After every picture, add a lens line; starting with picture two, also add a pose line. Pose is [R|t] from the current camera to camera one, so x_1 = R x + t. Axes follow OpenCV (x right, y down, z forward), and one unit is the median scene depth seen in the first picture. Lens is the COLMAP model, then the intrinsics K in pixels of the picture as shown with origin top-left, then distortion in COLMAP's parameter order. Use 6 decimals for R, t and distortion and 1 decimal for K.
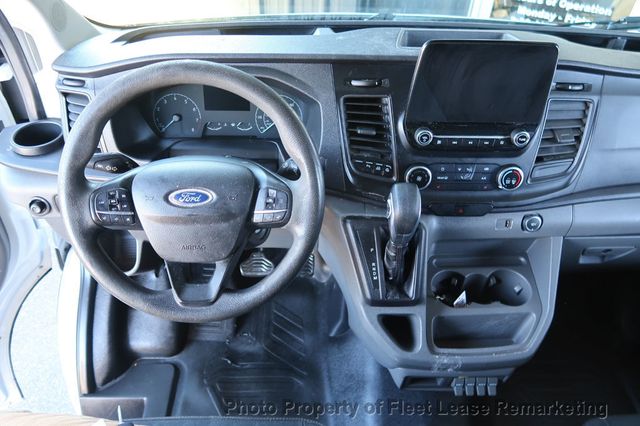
lens RADIAL K [[441.7, 0, 317.7], [0, 441.7, 209.3], [0, 0, 1]] dist [-0.022552, 0.004904]
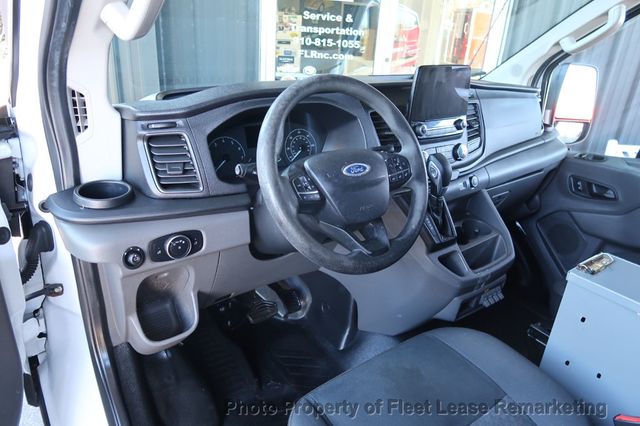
lens RADIAL K [[441.7, 0, 317.7], [0, 441.7, 209.3], [0, 0, 1]] dist [-0.022552, 0.004904]
pose [[0.812066, -0.196293, 0.549561, -0.966645], [0.339190, 0.925085, -0.170786, 0.228587], [-0.474867, 0.325095, 0.817811, 0.021651]]
